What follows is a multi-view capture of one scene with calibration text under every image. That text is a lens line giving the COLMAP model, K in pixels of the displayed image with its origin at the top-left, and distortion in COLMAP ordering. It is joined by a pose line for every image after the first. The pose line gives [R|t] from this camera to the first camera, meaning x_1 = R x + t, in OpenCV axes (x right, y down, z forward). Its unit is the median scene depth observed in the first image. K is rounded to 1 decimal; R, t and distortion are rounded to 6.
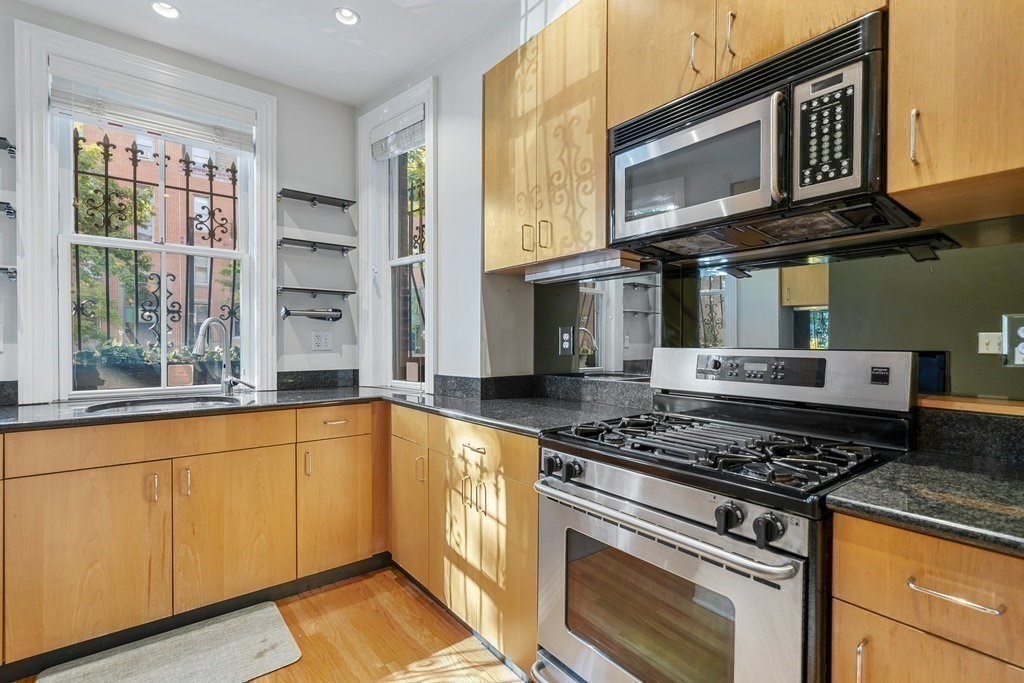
lens RADIAL K [[464.0, 0, 505.8], [0, 464.0, 339.2], [0, 0, 1]] dist [-0.001991, 0.000513]
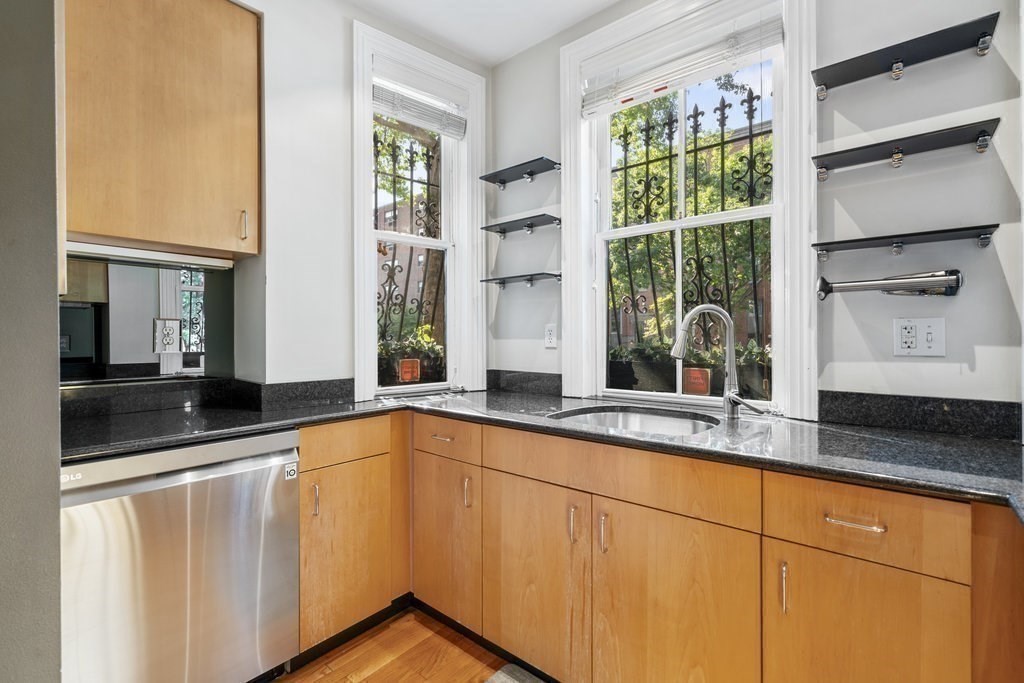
lens RADIAL K [[464.0, 0, 505.8], [0, 464.0, 339.2], [0, 0, 1]] dist [-0.001991, 0.000513]
pose [[0.217736, 0.003407, -0.976002, -0.007042], [0.008564, 0.999949, 0.005402, -0.001209], [0.975970, -0.009535, 0.217696, 0.554038]]
